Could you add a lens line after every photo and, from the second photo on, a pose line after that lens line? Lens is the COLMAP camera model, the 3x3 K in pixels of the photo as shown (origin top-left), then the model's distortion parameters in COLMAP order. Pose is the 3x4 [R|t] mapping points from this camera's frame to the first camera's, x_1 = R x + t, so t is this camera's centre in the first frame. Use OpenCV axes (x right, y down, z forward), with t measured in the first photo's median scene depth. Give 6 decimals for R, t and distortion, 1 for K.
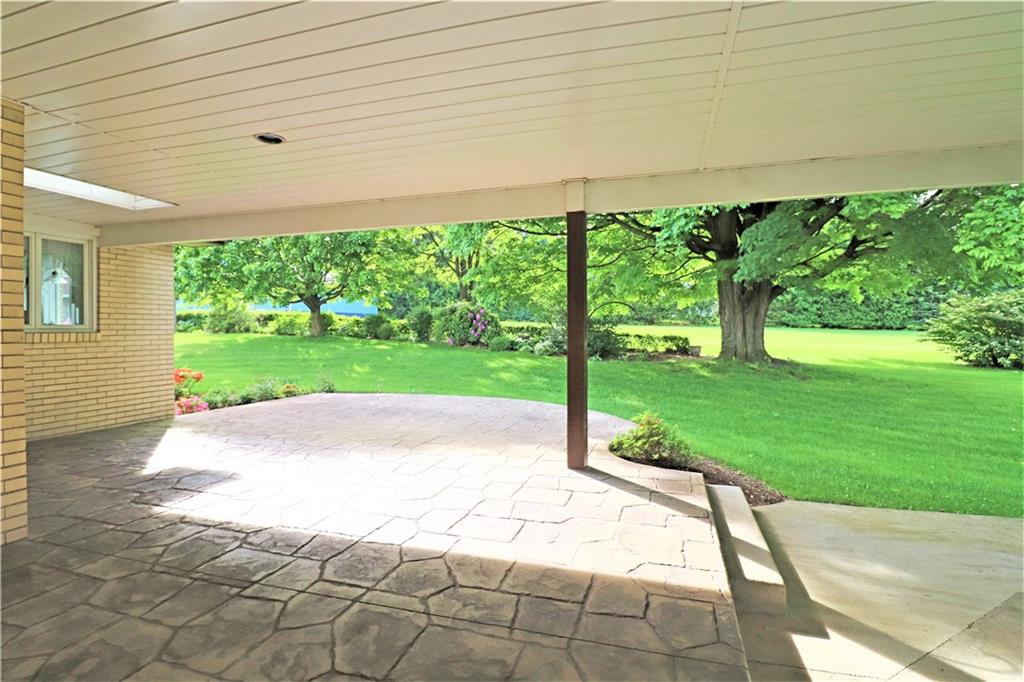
lens RADIAL K [[503.9, 0, 513.6], [0, 503.9, 335.2], [0, 0, 1]] dist [-0.034004, -0.000440]
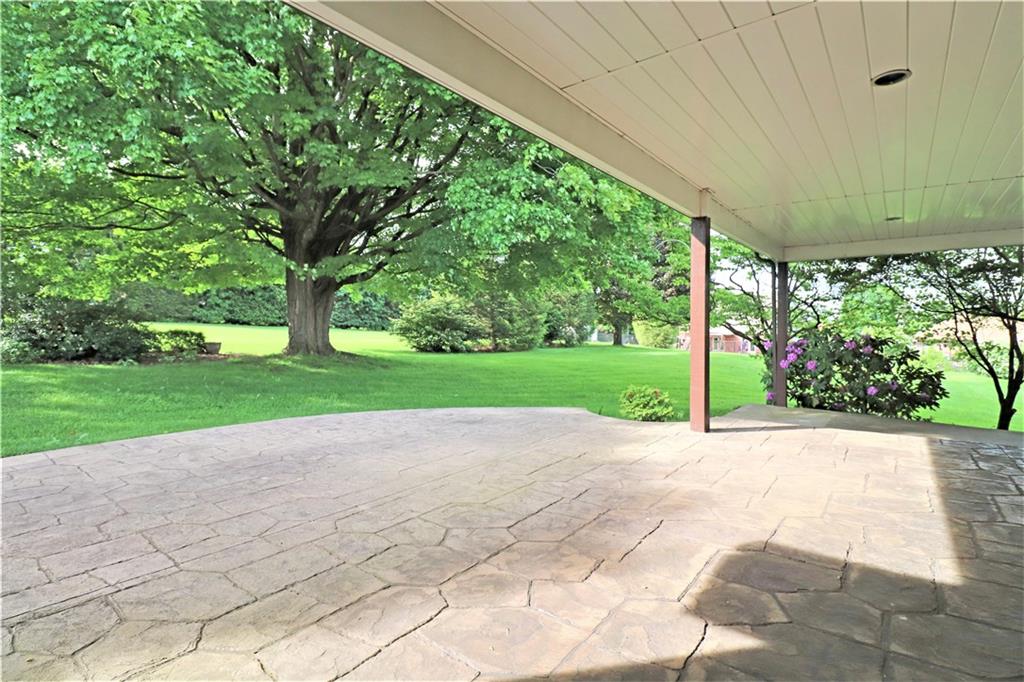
lens RADIAL K [[503.9, 0, 513.7], [0, 503.9, 345.5], [0, 0, 1]] dist [-0.034004, -0.000440]
pose [[0.350474, -0.026716, 0.936191, -0.324006], [0.002470, 0.999616, 0.027601, 0.006183], [-0.936569, -0.007361, 0.350405, 0.283481]]
